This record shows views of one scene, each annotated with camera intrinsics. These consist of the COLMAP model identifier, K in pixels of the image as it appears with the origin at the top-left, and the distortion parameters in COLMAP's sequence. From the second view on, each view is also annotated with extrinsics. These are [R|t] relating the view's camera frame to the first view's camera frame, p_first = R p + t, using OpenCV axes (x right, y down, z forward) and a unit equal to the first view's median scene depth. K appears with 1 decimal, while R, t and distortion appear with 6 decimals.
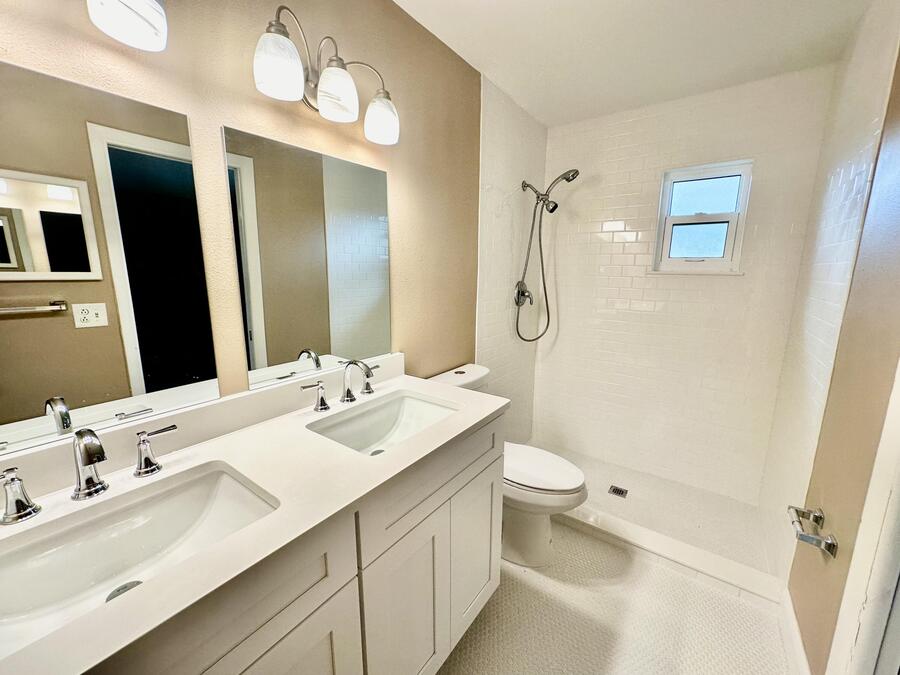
lens RADIAL K [[376.9, 0, 450.0], [0, 376.9, 337.5], [0, 0, 1]] dist [0.020262, -0.000073]
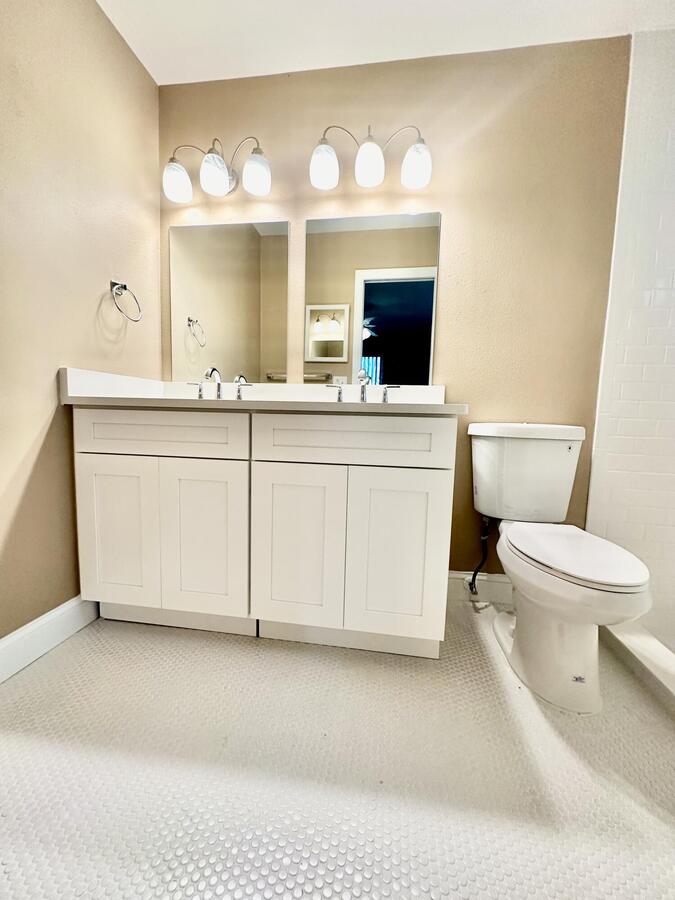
lens RADIAL K [[376.9, 0, 337.5], [0, 376.9, 450.0], [0, 0, 1]] dist [0.020262, -0.000073]
pose [[0.442540, 0.095375, -0.891663, 0.611603], [-0.199046, 0.979972, 0.006033, 0.234506], [0.874379, 0.174812, 0.452661, 0.291703]]
